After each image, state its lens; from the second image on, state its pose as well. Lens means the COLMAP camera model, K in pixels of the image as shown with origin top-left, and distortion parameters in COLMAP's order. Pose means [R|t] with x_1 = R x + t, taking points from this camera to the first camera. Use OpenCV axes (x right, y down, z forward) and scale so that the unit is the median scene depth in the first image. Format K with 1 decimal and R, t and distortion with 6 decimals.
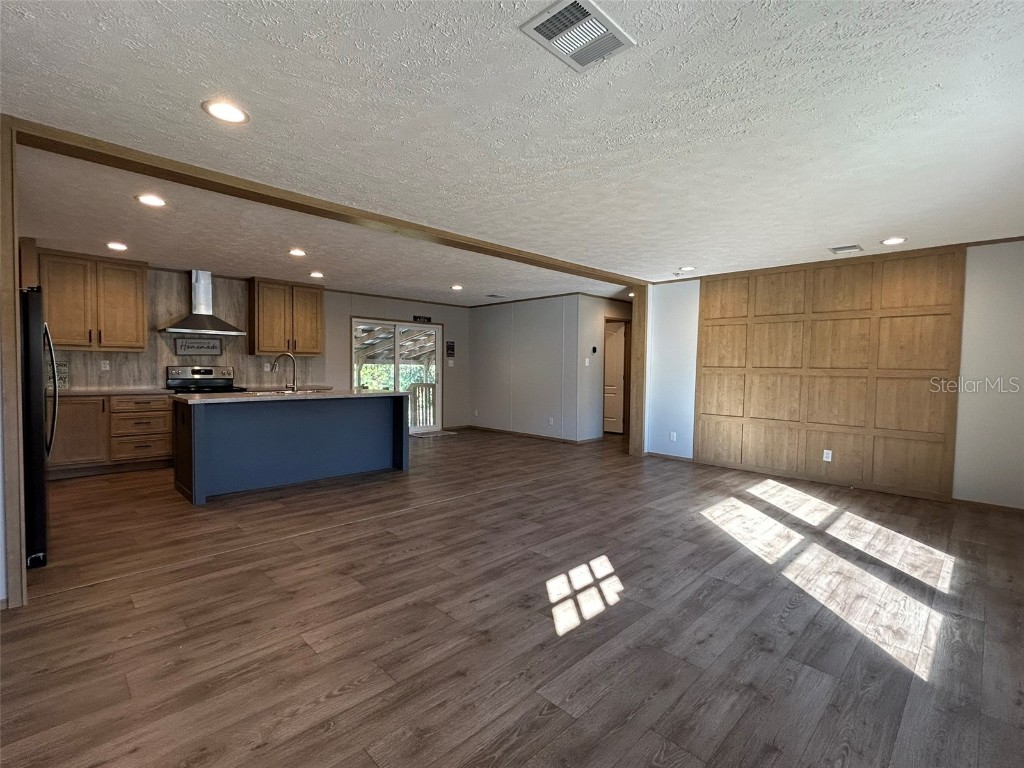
lens RADIAL K [[476.4, 0, 510.0], [0, 476.4, 384.8], [0, 0, 1]] dist [-0.000057, 0.000054]
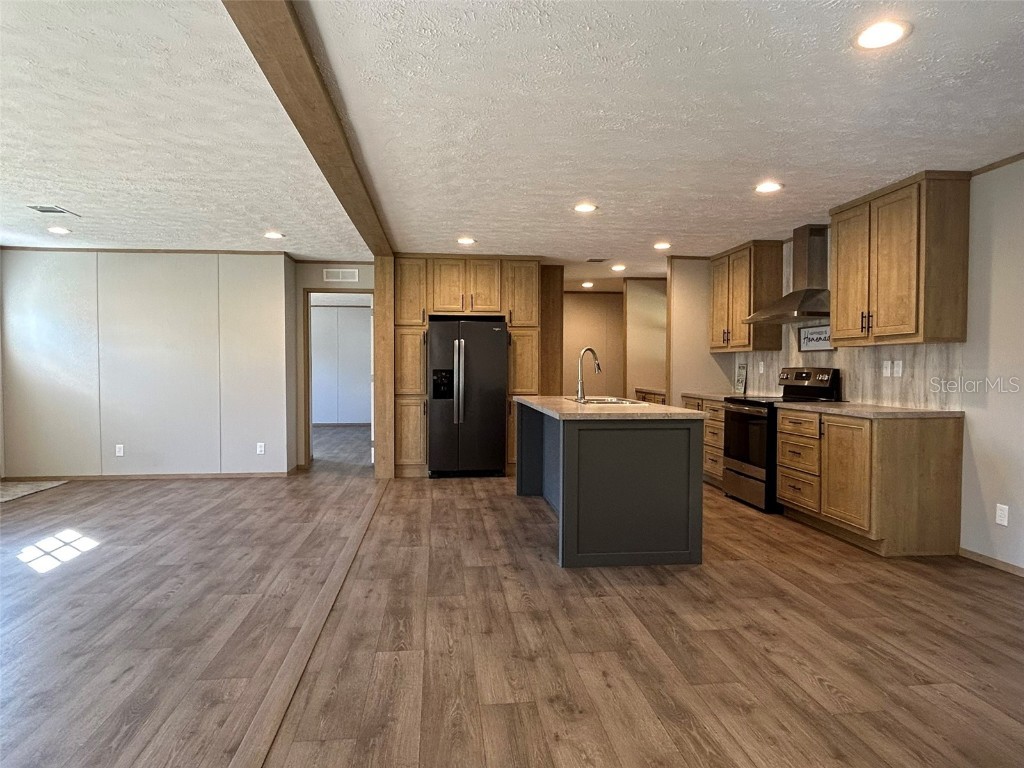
lens RADIAL K [[617.4, 0, 508.3], [0, 617.4, 387.1], [0, 0, 1]] dist [-0.000244, -0.003041]
pose [[-0.620083, 0.012974, -0.784429, 0.397576], [-0.037619, 0.998221, 0.046247, -0.048509], [0.783634, 0.058186, -0.618492, 1.630549]]
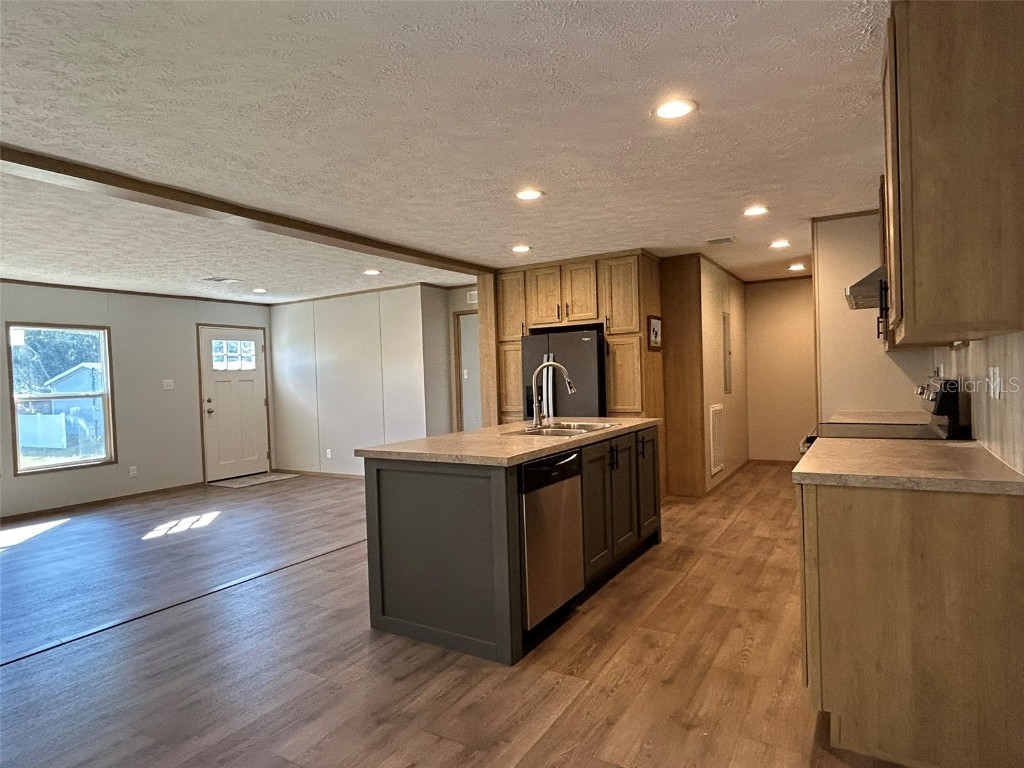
lens RADIAL K [[595.4, 0, 510.3], [0, 595.4, 385.7], [0, 0, 1]] dist [-0.000500, -0.000833]
pose [[-0.970493, 0.024761, -0.239856, -0.258879], [0.013199, 0.998677, 0.049690, -0.082687], [0.240769, 0.045057, -0.969536, 1.875746]]
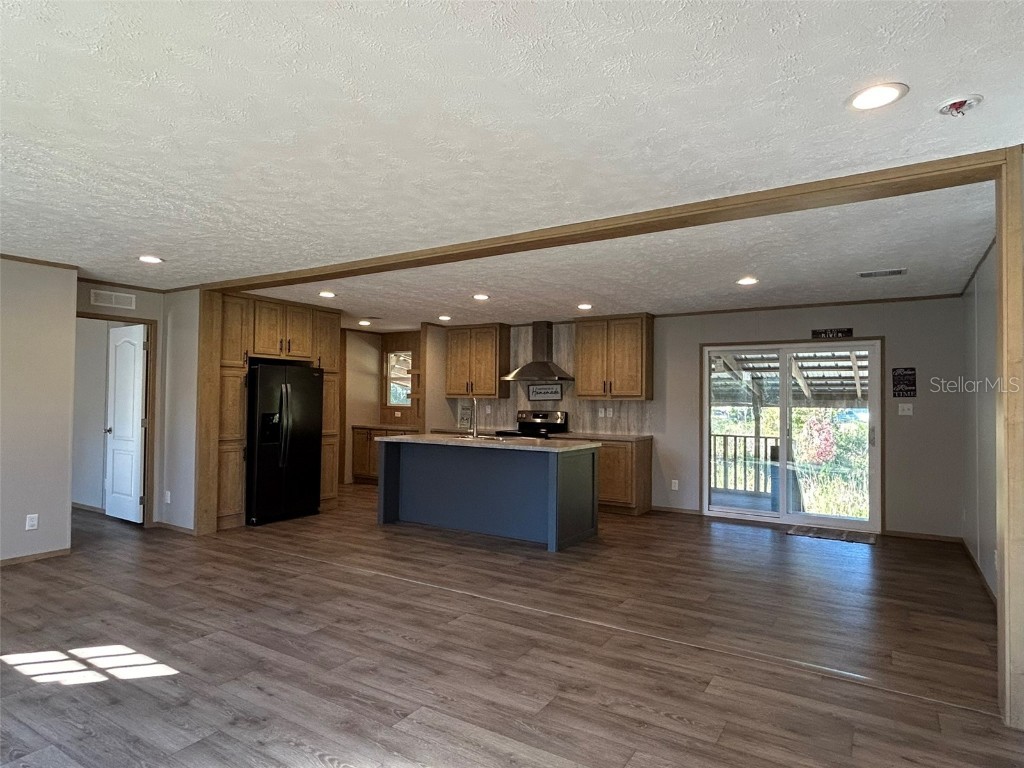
lens RADIAL K [[595.4, 0, 510.3], [0, 595.4, 385.7], [0, 0, 1]] dist [-0.000500, -0.000833]
pose [[0.225116, -0.031991, -0.973807, 0.826503], [-0.045260, 0.998039, -0.043250, -0.046341], [0.973280, 0.053810, 0.223227, 0.859678]]
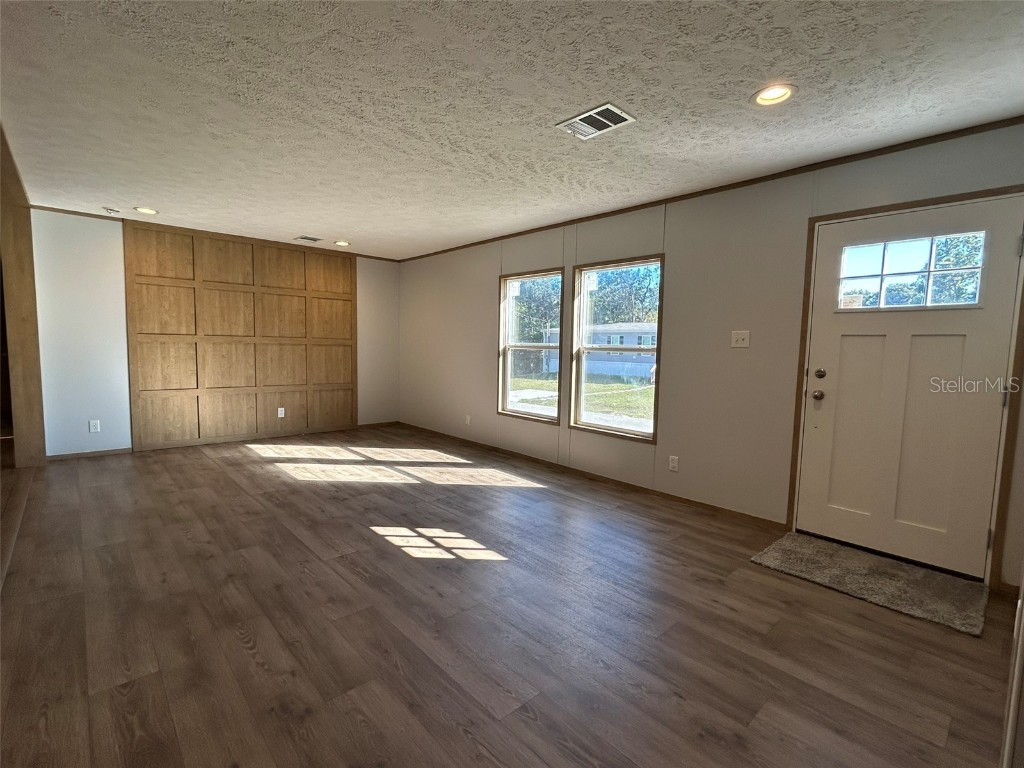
lens RADIAL K [[476.4, 0, 510.0], [0, 476.4, 384.8], [0, 0, 1]] dist [-0.000057, 0.000054]
pose [[0.041185, -0.098591, 0.994275, -0.518267], [0.017240, 0.995042, 0.097953, -0.025852], [-0.999003, 0.013108, 0.042680, 0.440526]]
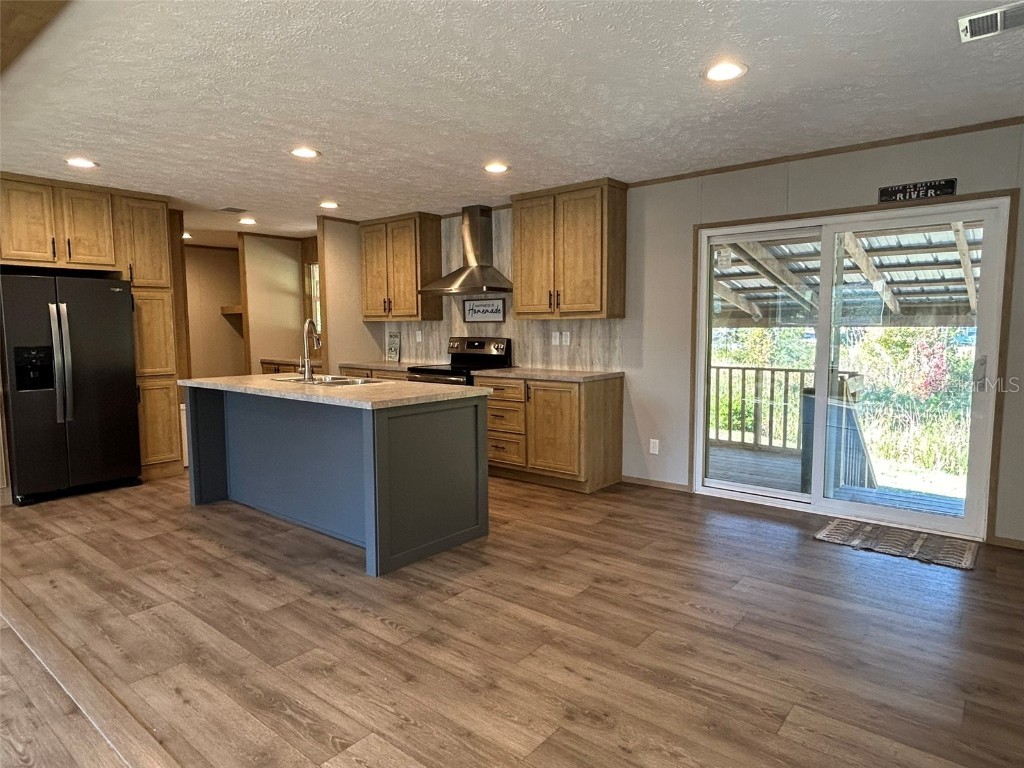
lens RADIAL K [[617.4, 0, 508.3], [0, 617.4, 387.1], [0, 0, 1]] dist [-0.000244, -0.003041]
pose [[0.099015, 0.085293, -0.991424, 0.419127], [-0.030388, 0.996114, 0.082661, -0.056978], [0.994622, 0.021943, 0.101222, 1.282752]]
